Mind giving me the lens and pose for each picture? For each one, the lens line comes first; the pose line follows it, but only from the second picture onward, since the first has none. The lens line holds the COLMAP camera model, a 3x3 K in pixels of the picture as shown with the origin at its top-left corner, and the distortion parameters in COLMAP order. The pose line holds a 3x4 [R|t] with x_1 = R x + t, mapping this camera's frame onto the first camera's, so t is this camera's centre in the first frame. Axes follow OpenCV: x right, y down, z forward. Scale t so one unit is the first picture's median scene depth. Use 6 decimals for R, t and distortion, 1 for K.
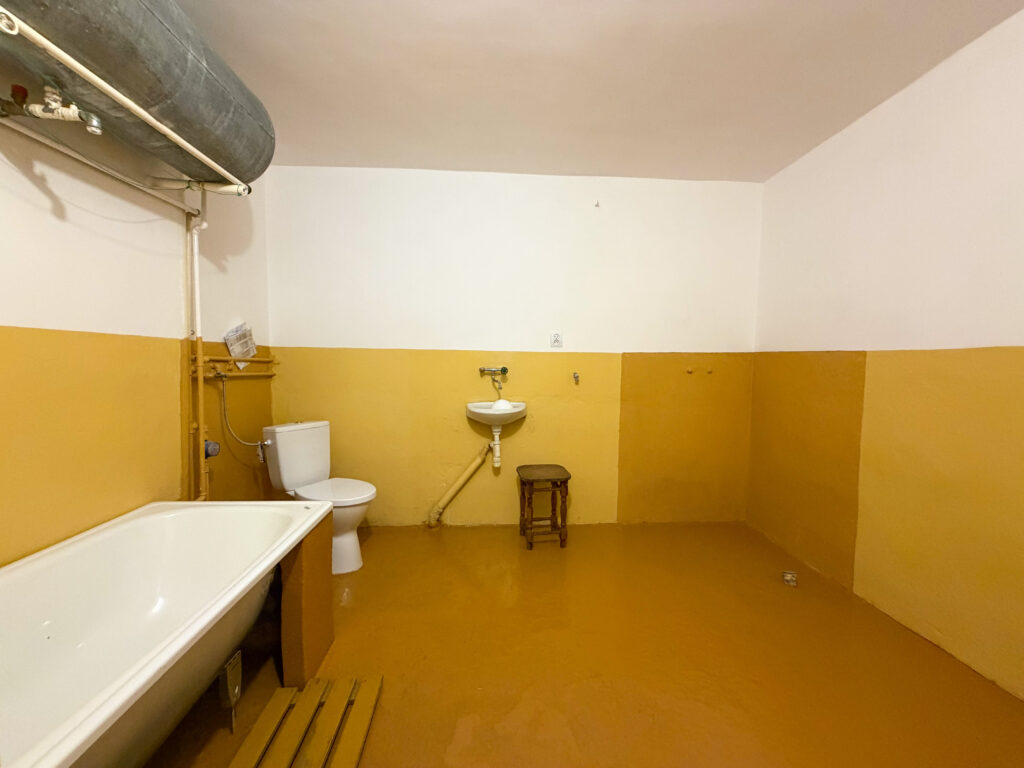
lens RADIAL K [[407.4, 0, 511.8], [0, 407.4, 382.1], [0, 0, 1]] dist [-0.000067, 0.000424]
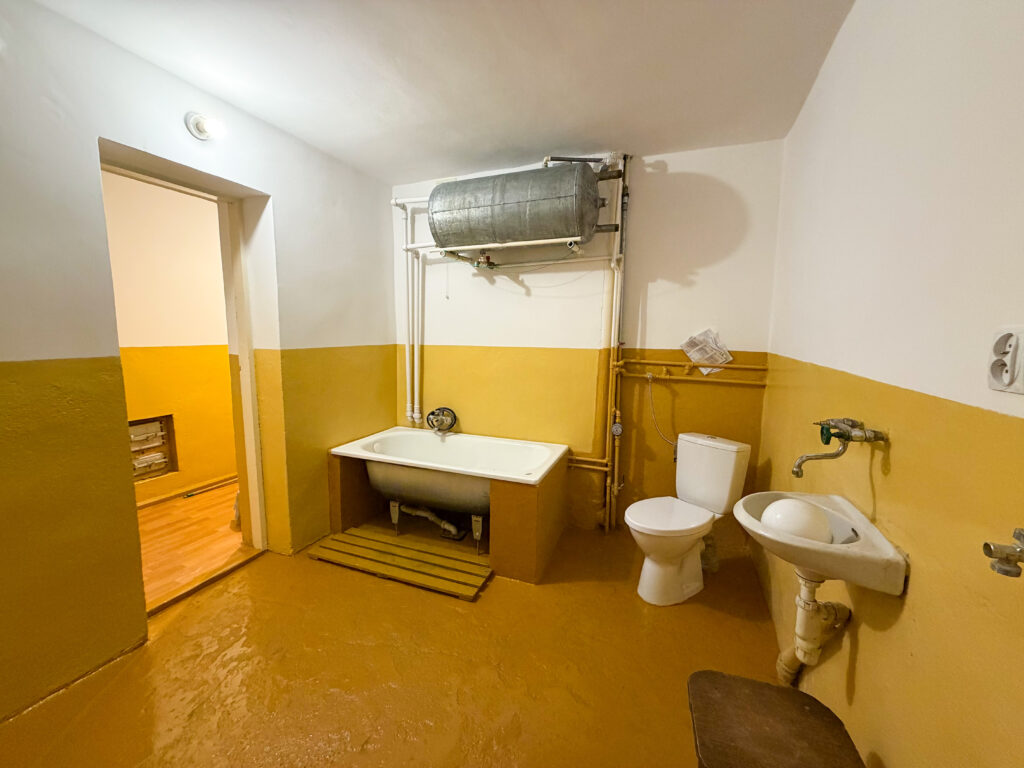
lens RADIAL K [[407.4, 0, 512.6], [0, 407.4, 383.6], [0, 0, 1]] dist [-0.000067, 0.000424]
pose [[-0.428736, 0.096685, -0.898241, 0.515972], [-0.062482, 0.988703, 0.136245, -0.126017], [0.901267, 0.114537, -0.417852, 1.041217]]
